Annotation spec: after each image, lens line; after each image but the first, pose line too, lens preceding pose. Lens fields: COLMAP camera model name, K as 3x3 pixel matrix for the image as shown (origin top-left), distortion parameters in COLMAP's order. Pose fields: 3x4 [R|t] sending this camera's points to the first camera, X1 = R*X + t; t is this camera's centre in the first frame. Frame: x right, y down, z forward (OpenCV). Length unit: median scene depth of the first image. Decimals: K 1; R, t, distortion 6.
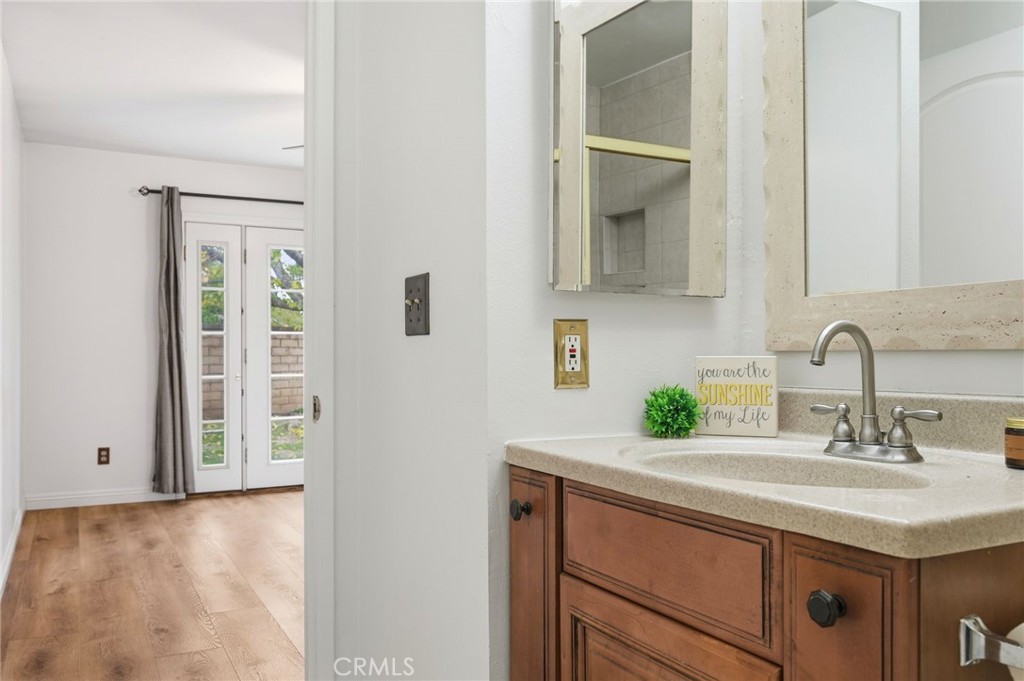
lens RADIAL K [[797.9, 0, 511.0], [0, 797.9, 343.0], [0, 0, 1]] dist [0.015080, -0.003452]
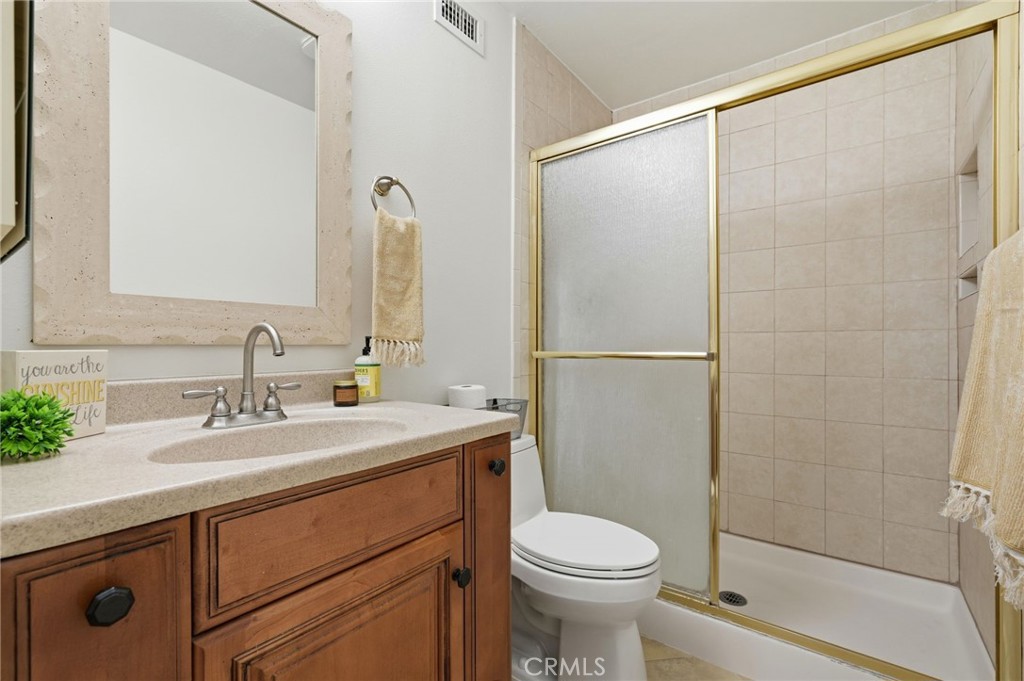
lens RADIAL K [[465.0, 0, 507.0], [0, 465.0, 342.2], [0, 0, 1]] dist [0.002483, 0.000355]
pose [[-0.406570, 0.011201, 0.913551, -0.537104], [-0.009921, 0.999812, -0.016674, 0.015979], [-0.913566, -0.015843, -0.406382, 1.072146]]
